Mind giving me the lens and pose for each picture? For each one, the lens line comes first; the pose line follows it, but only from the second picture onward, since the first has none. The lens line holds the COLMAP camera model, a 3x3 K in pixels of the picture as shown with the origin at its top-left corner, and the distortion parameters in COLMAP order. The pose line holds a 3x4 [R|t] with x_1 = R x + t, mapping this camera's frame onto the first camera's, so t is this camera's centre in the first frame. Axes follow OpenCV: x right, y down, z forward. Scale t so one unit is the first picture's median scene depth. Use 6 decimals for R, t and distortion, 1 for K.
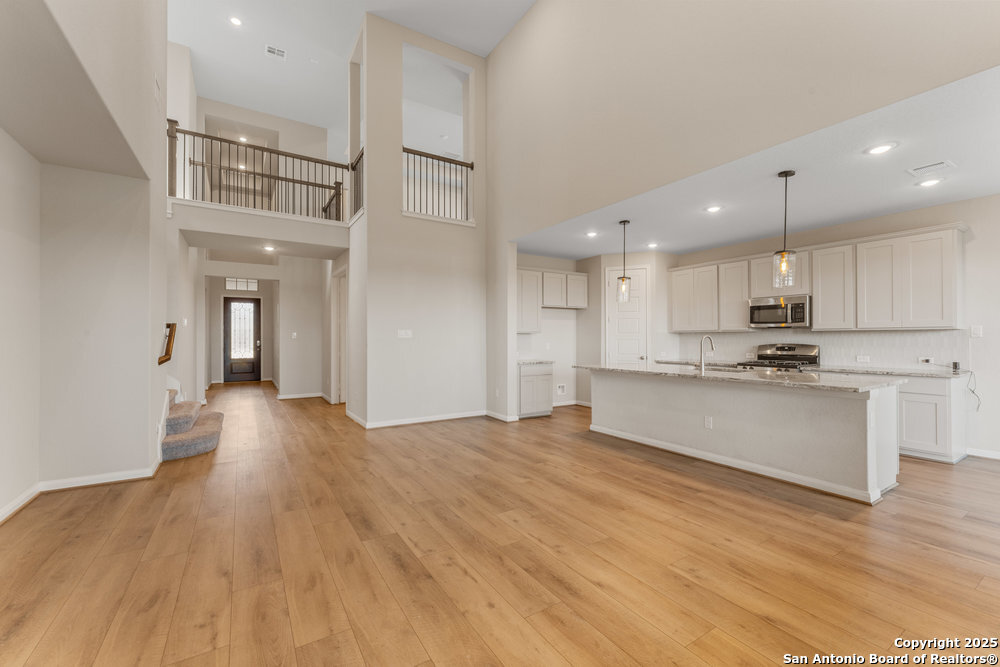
lens RADIAL K [[395.4, 0, 494.0], [0, 395.4, 336.1], [0, 0, 1]] dist [-0.010106, 0.000762]
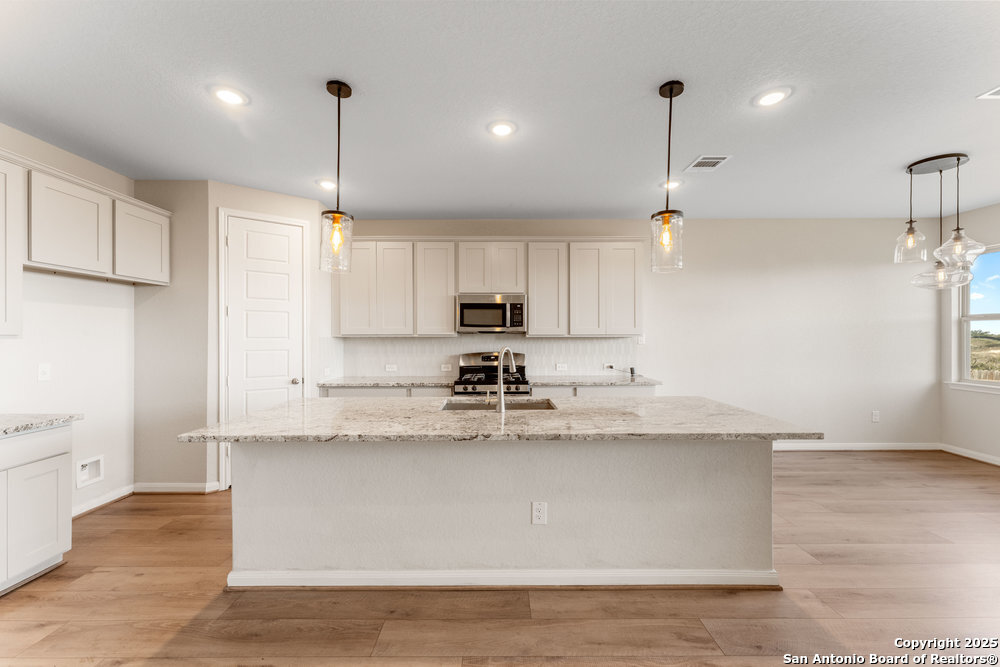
lens RADIAL K [[395.4, 0, 496.8], [0, 395.4, 336.6], [0, 0, 1]] dist [-0.010106, 0.000762]
pose [[0.507017, -0.002839, 0.861931, 0.044250], [-0.002759, 0.999984, 0.004917, -0.017846], [-0.861932, -0.004871, 0.507001, 0.609689]]
